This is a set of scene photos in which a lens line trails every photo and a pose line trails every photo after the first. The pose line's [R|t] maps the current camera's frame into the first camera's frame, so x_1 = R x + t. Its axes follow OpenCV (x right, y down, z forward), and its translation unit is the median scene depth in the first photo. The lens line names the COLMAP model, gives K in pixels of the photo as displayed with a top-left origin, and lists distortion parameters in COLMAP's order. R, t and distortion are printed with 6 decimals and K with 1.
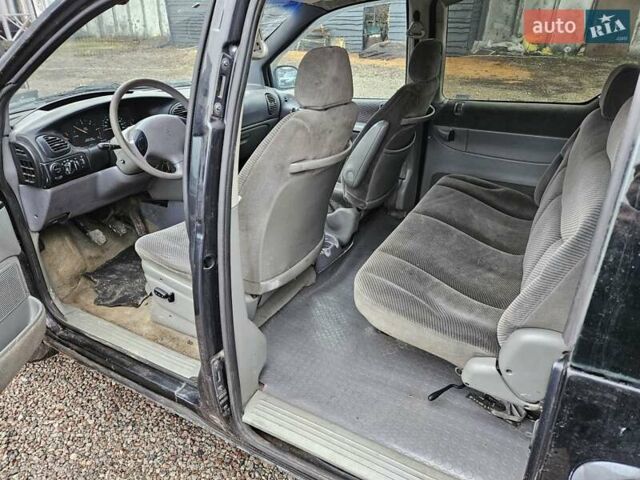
lens RADIAL K [[425.0, 0, 320.0], [0, 425.0, 240.0], [0, 0, 1]] dist [0.105343, -0.087712]
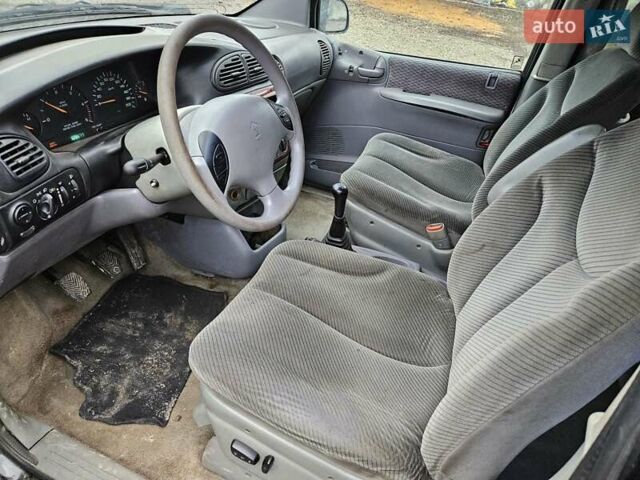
lens RADIAL K [[425.0, 0, 320.0], [0, 425.0, 240.0], [0, 0, 1]] dist [0.105343, -0.087712]
pose [[0.985793, 0.024509, 0.166167, -0.315489], [-0.046631, 0.990342, 0.130567, -0.173273], [-0.161362, -0.136460, 0.977415, 0.427503]]
